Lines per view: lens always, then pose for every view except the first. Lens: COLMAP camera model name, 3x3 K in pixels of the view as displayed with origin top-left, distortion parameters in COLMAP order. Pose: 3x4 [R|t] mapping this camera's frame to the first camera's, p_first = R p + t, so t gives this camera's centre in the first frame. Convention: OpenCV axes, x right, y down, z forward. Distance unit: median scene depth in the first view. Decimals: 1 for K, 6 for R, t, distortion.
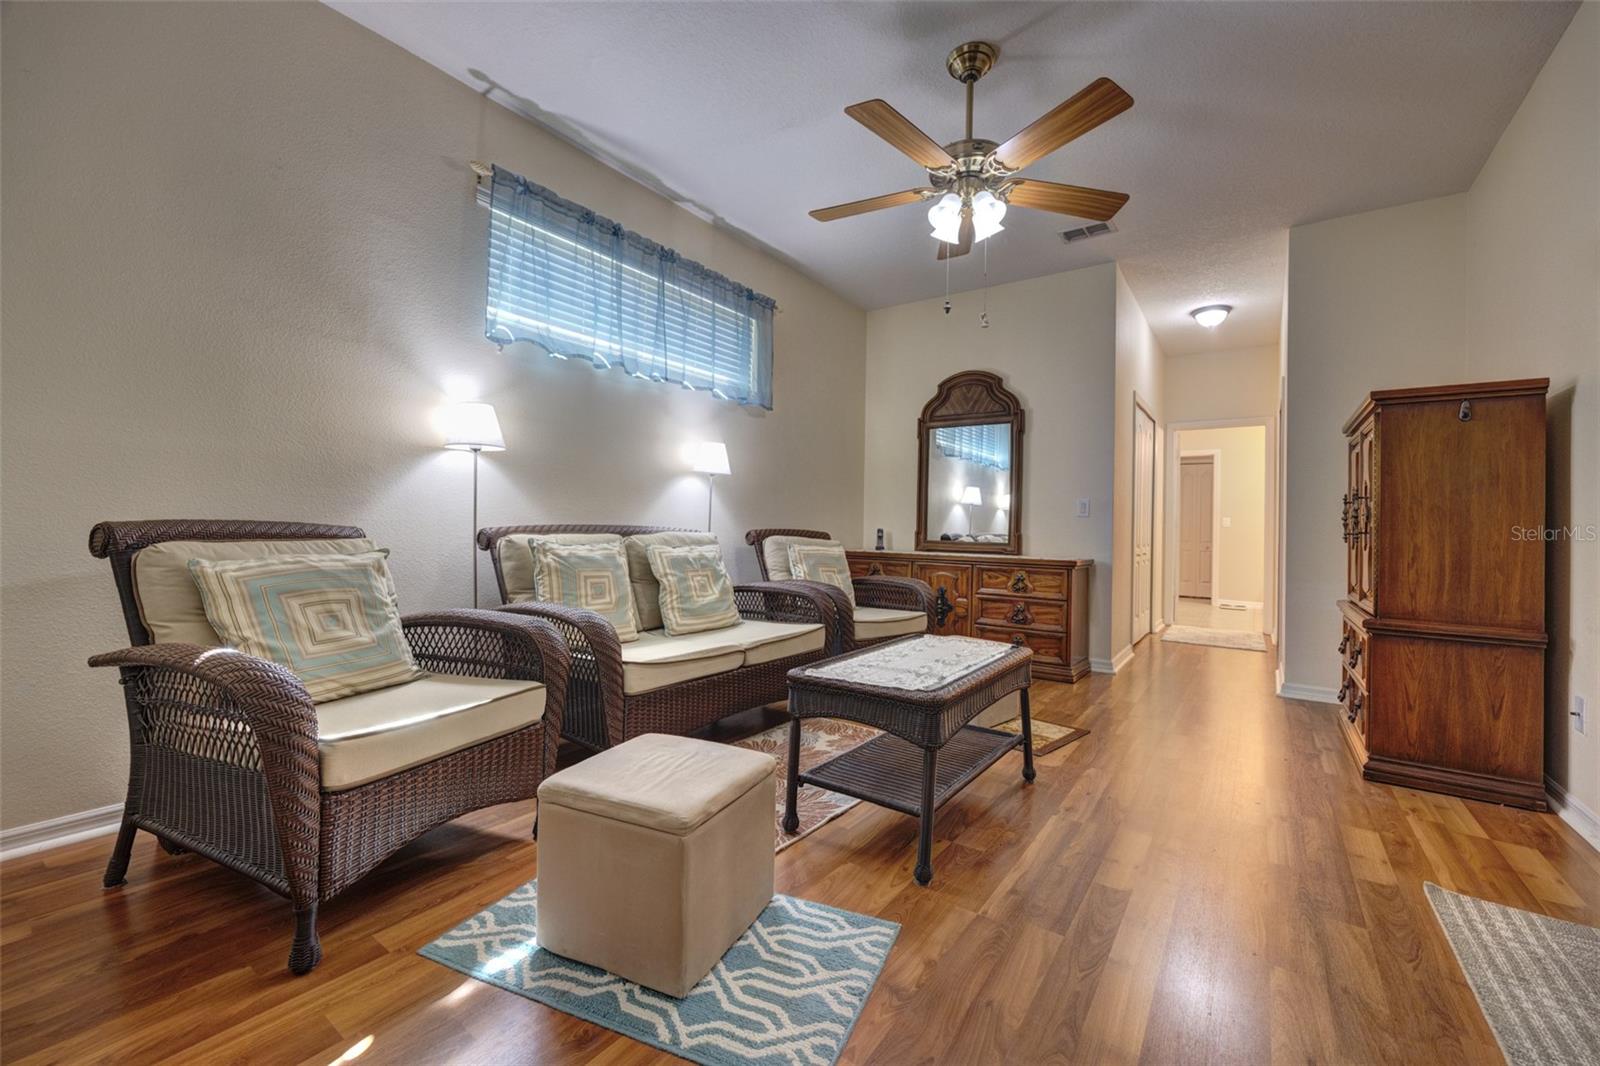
lens RADIAL K [[631.3, 0, 801.2], [0, 631.3, 514.9], [0, 0, 1]] dist [-0.000852, -0.000075]
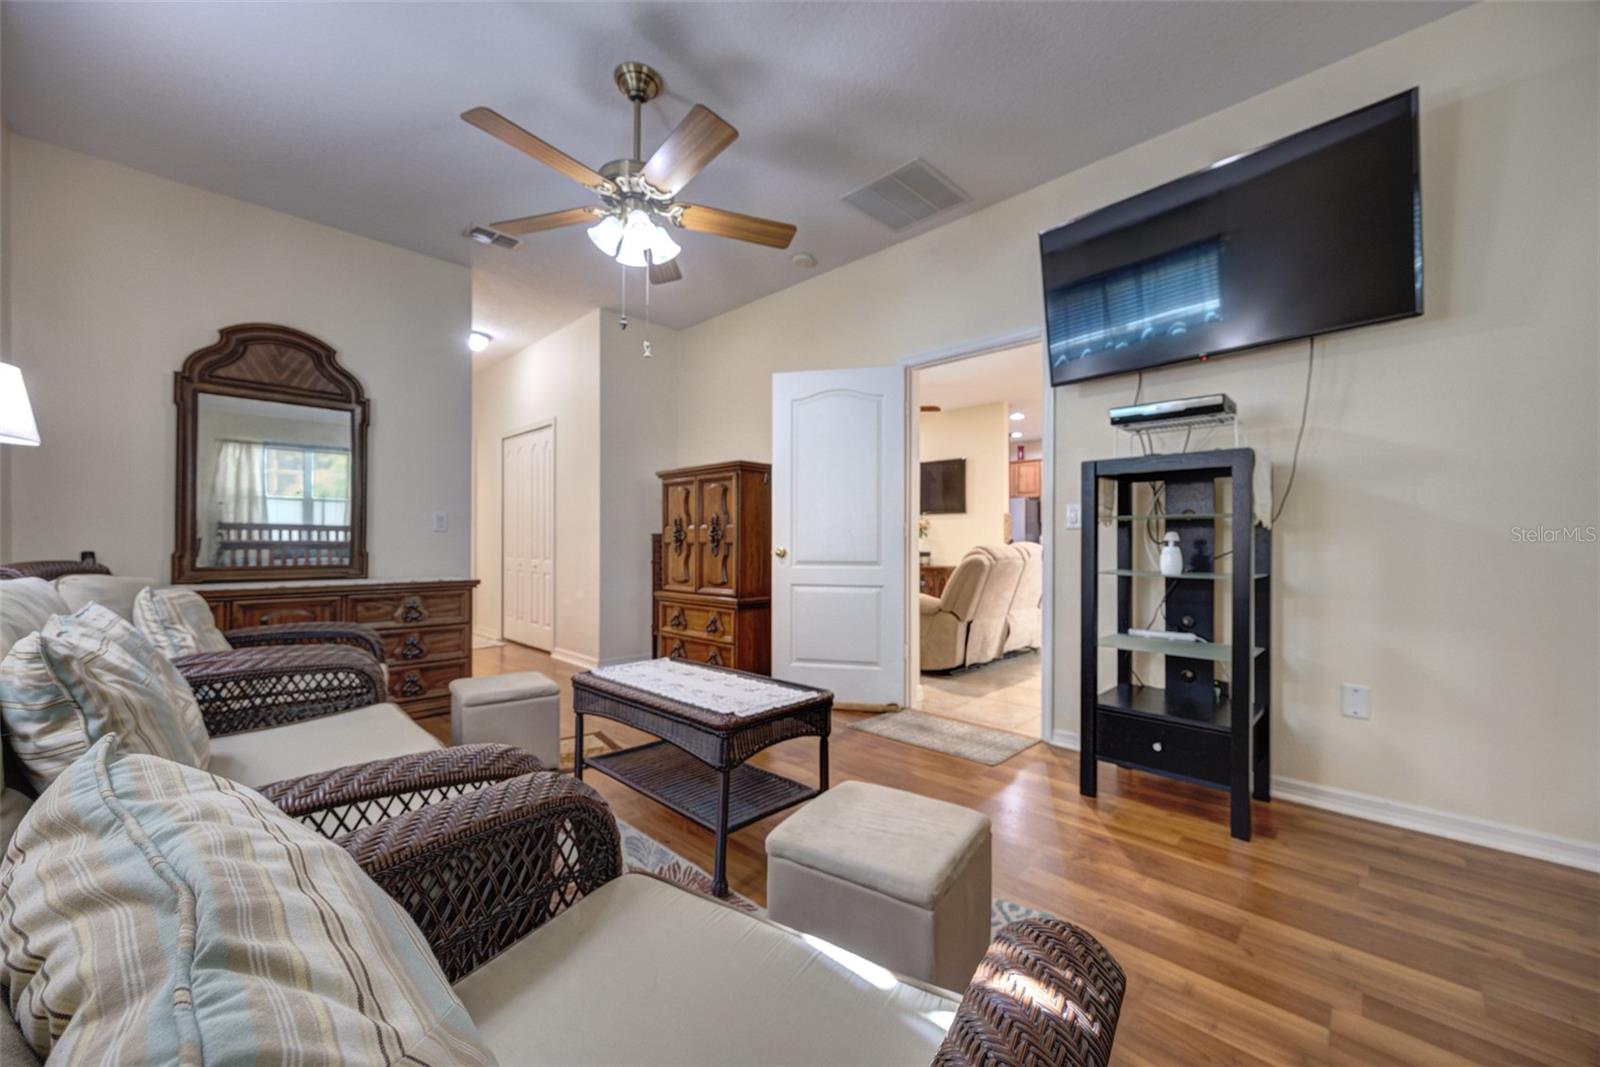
lens RADIAL K [[623.0, 0, 854.0], [0, 623.0, 541.6], [0, 0, 1]] dist [-0.019494, -0.000050]
pose [[0.111580, -0.020379, 0.993546, -0.365759], [-0.017416, 0.999596, 0.022459, -0.012265], [-0.993603, -0.019810, 0.111180, 0.293056]]
